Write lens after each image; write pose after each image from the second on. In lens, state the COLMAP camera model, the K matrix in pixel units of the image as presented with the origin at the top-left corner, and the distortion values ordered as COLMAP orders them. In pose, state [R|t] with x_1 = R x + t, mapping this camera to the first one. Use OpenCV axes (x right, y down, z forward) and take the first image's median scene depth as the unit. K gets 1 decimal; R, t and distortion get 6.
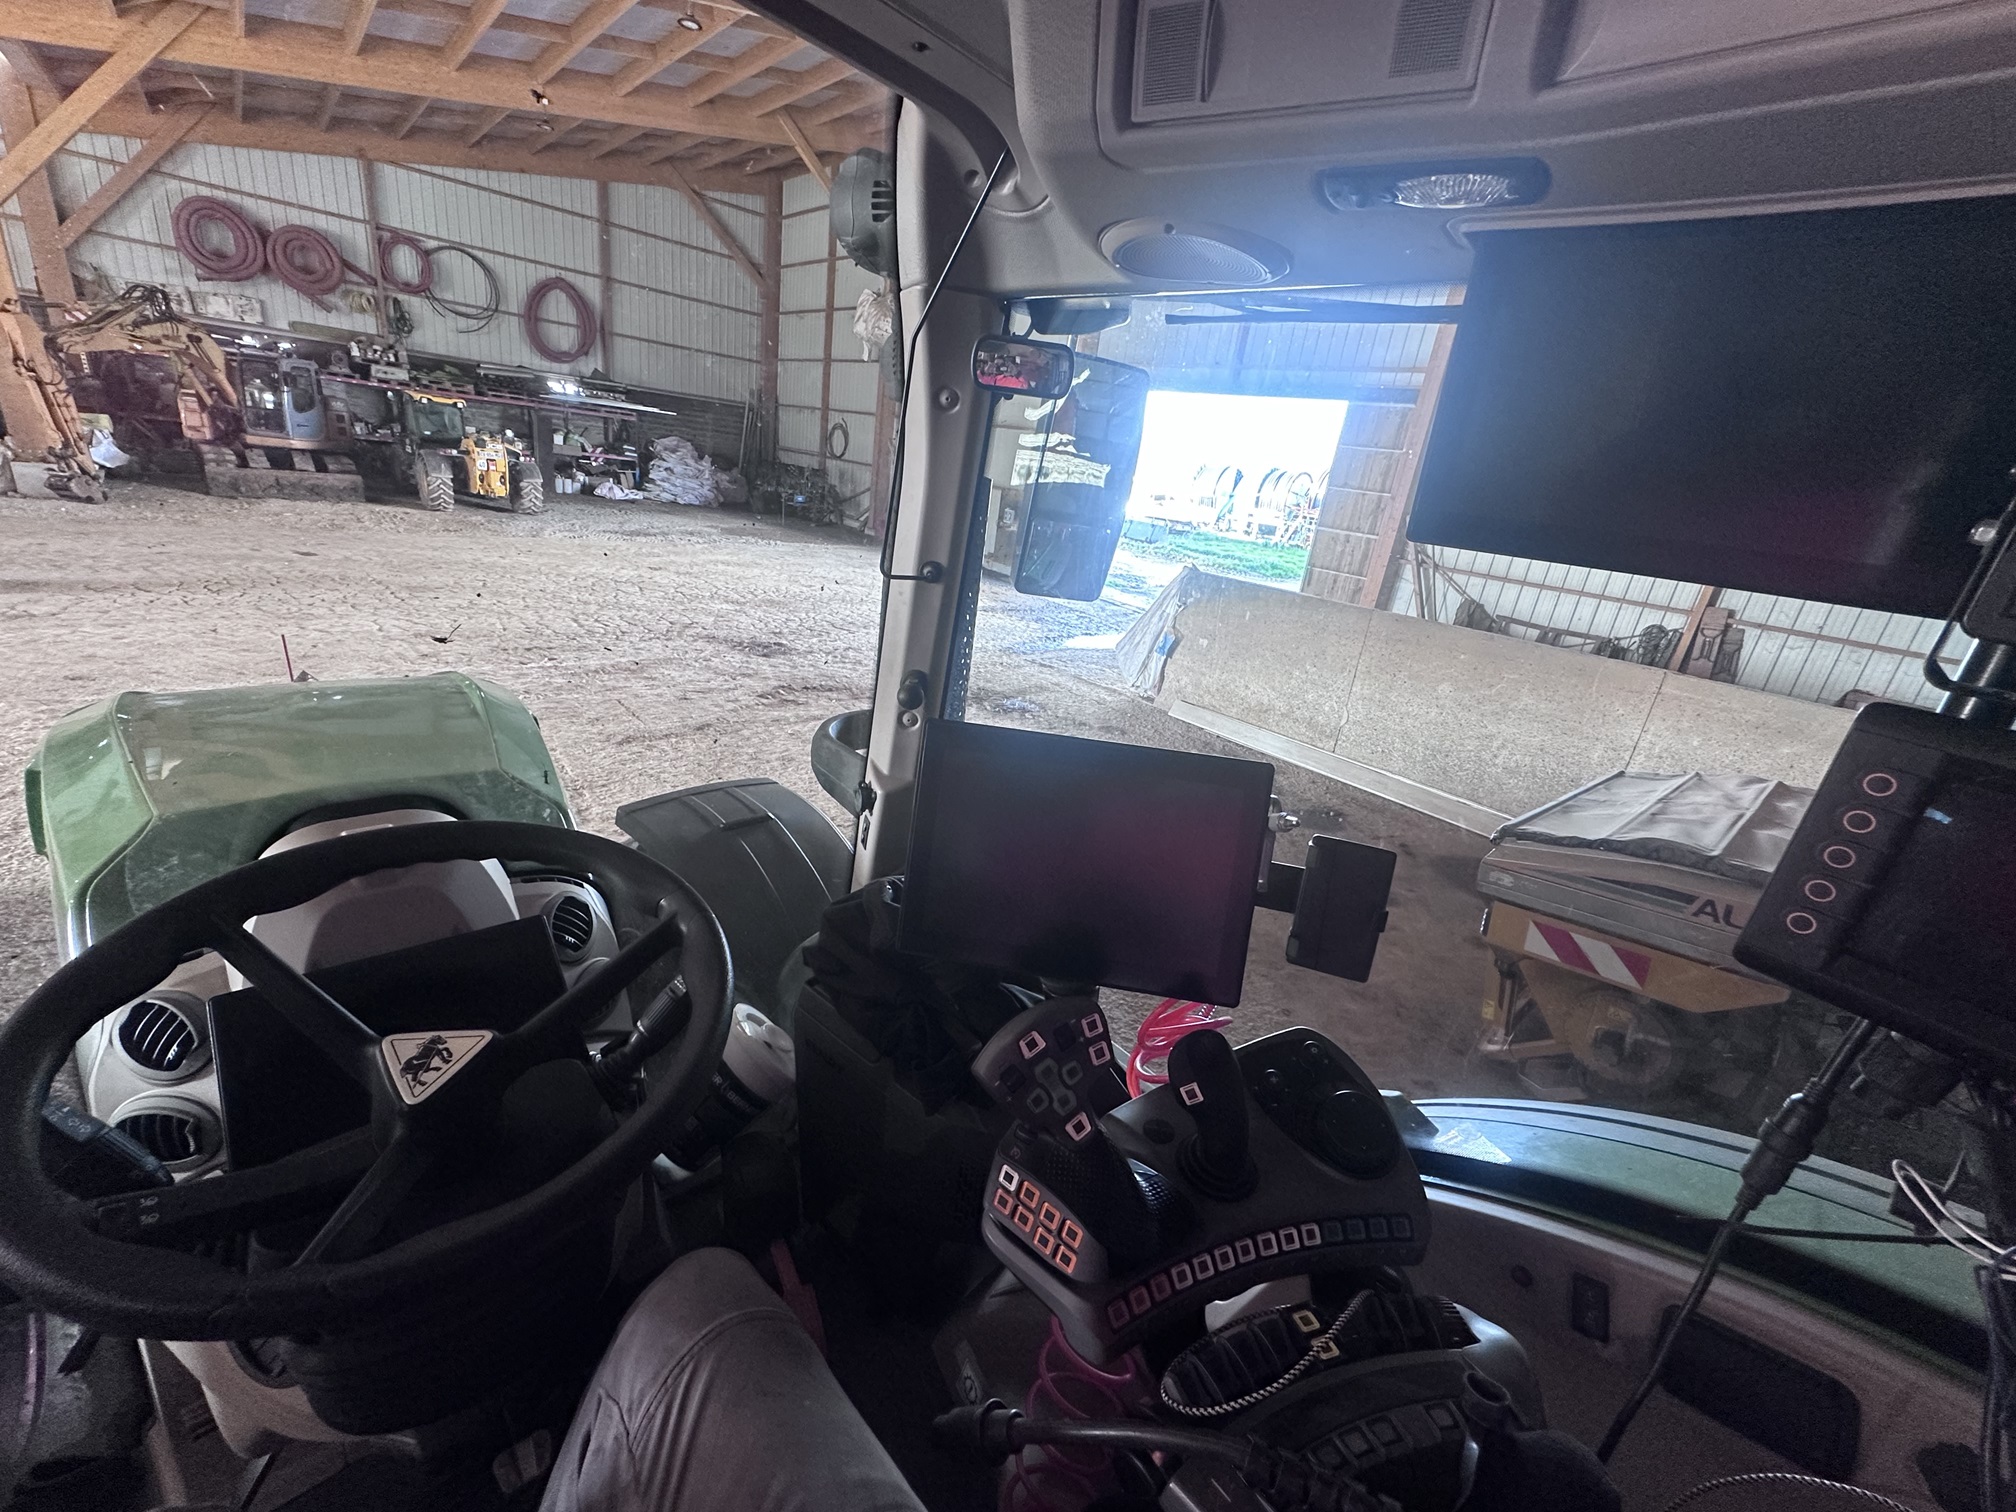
lens RADIAL K [[818.4, 0, 1008.0], [0, 818.4, 756.0], [0, 0, 1]] dist [0.002403, 0.003364]
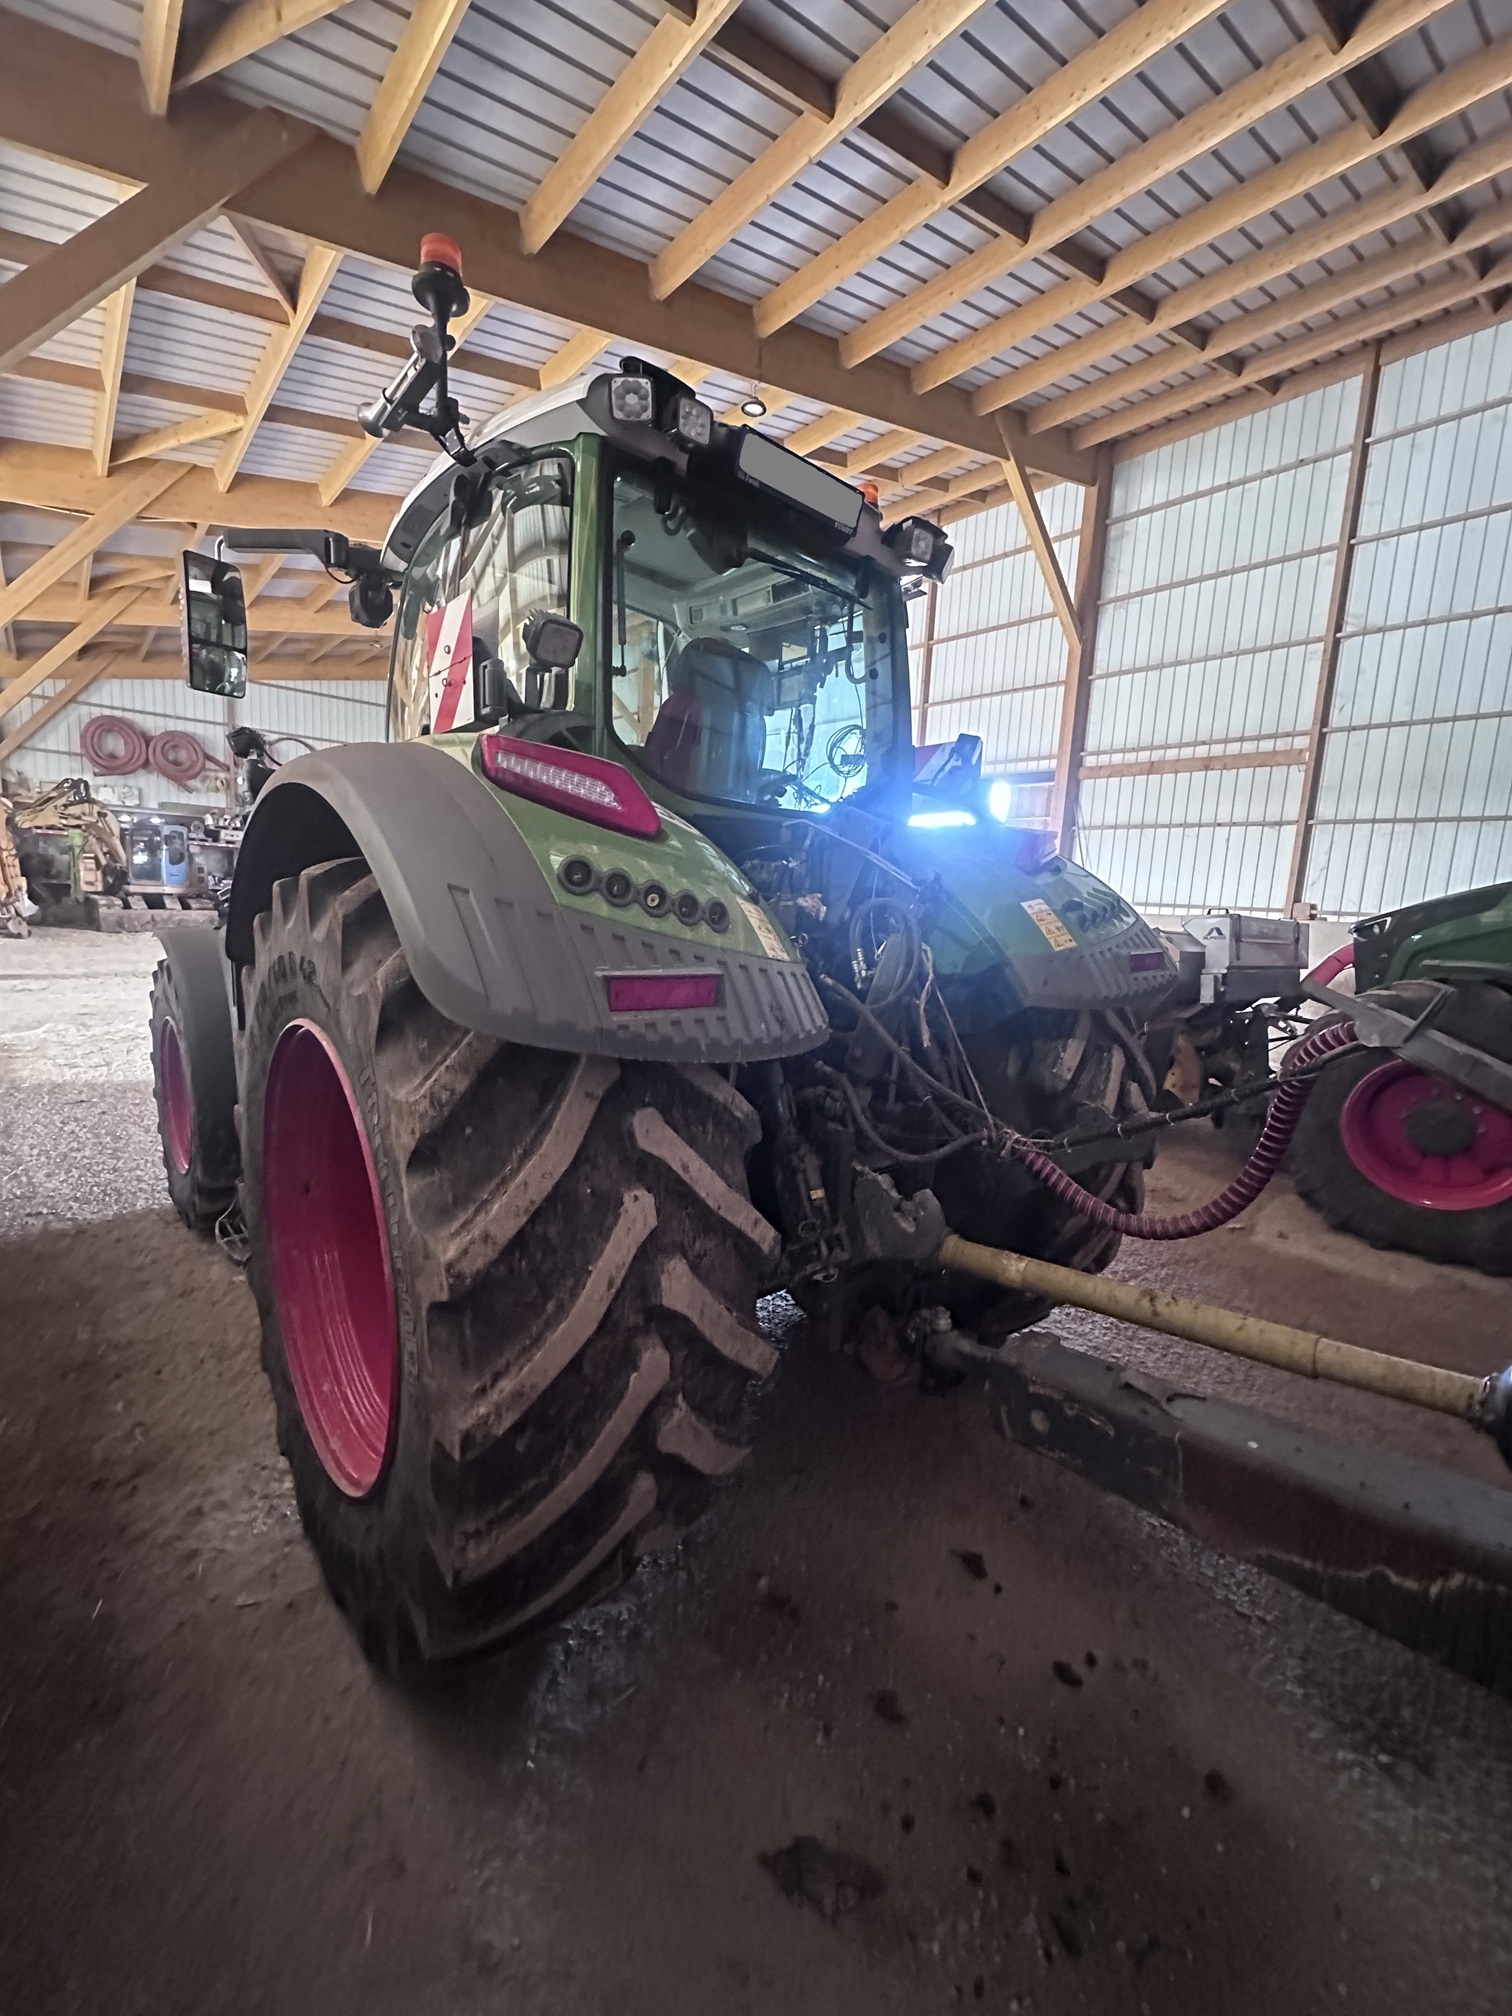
lens RADIAL K [[818.4, 0, 756.0], [0, 818.4, 1008.0], [0, 0, 1]] dist [0.002403, 0.003364]
pose [[0.997522, -0.068379, -0.016552, 0.013331], [0.063511, 0.976431, -0.206273, 0.088657], [0.030267, 0.204711, 0.978354, -0.116826]]
